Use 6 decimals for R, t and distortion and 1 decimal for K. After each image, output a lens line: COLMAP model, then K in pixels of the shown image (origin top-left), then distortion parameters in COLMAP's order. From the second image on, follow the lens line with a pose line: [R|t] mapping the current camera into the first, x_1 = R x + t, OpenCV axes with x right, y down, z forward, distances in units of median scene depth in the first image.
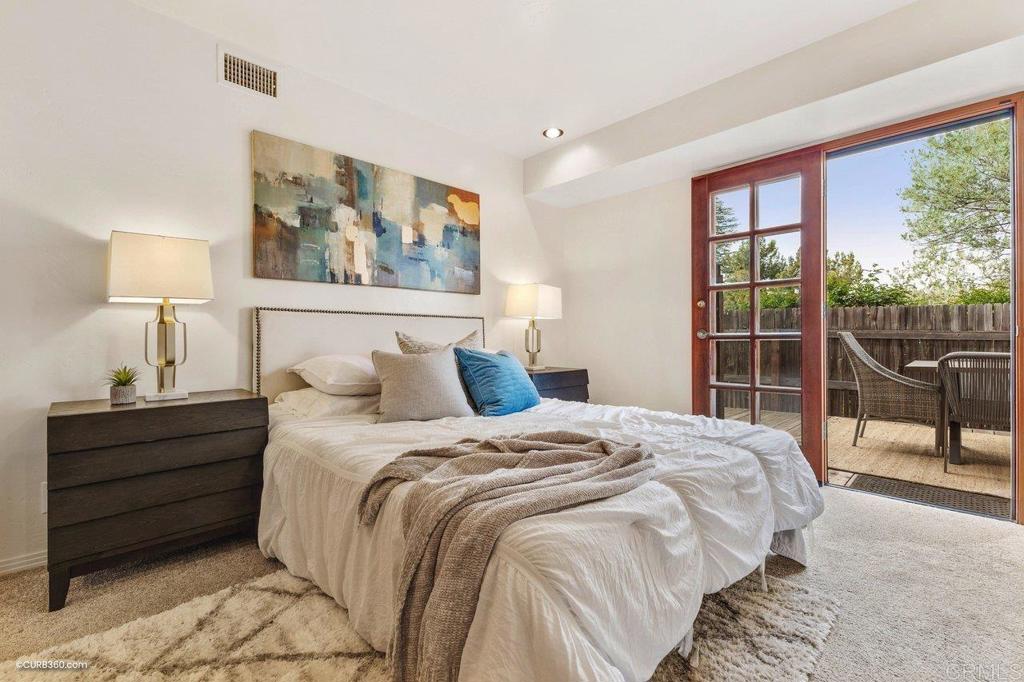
lens RADIAL K [[452.6, 0, 517.8], [0, 452.6, 335.6], [0, 0, 1]] dist [0.014404, -0.000083]
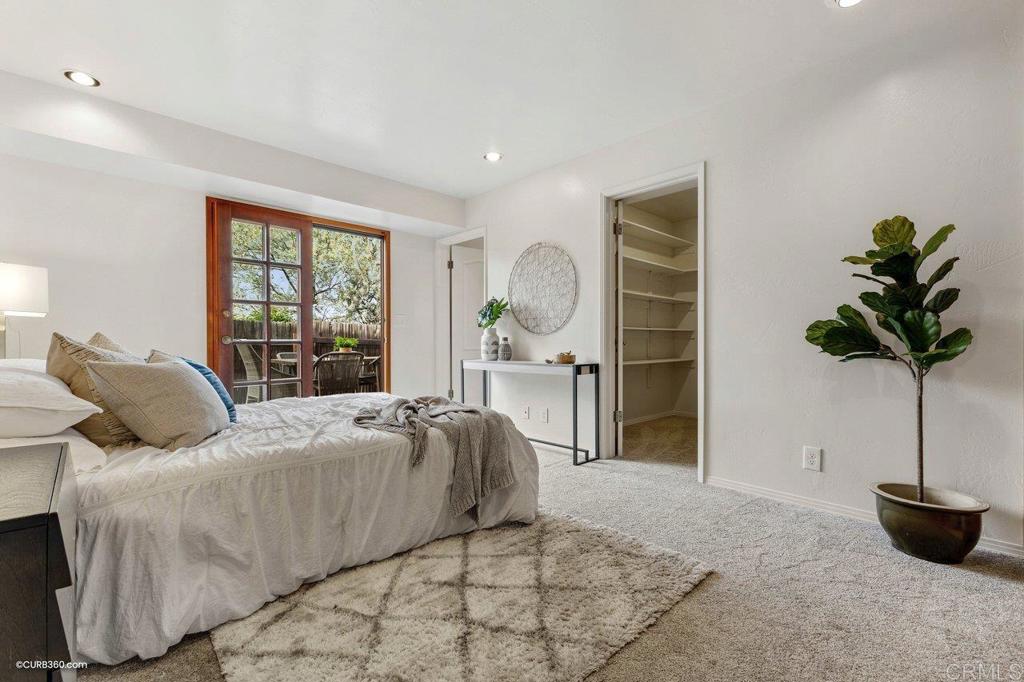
lens RADIAL K [[452.6, 0, 517.7], [0, 452.6, 340.3], [0, 0, 1]] dist [0.014404, -0.000083]
pose [[0.011215, 0.009484, 0.999892, -0.792754], [-0.005228, 0.999942, -0.009426, 0.003253], [-0.999923, -0.005122, 0.011264, 0.277266]]
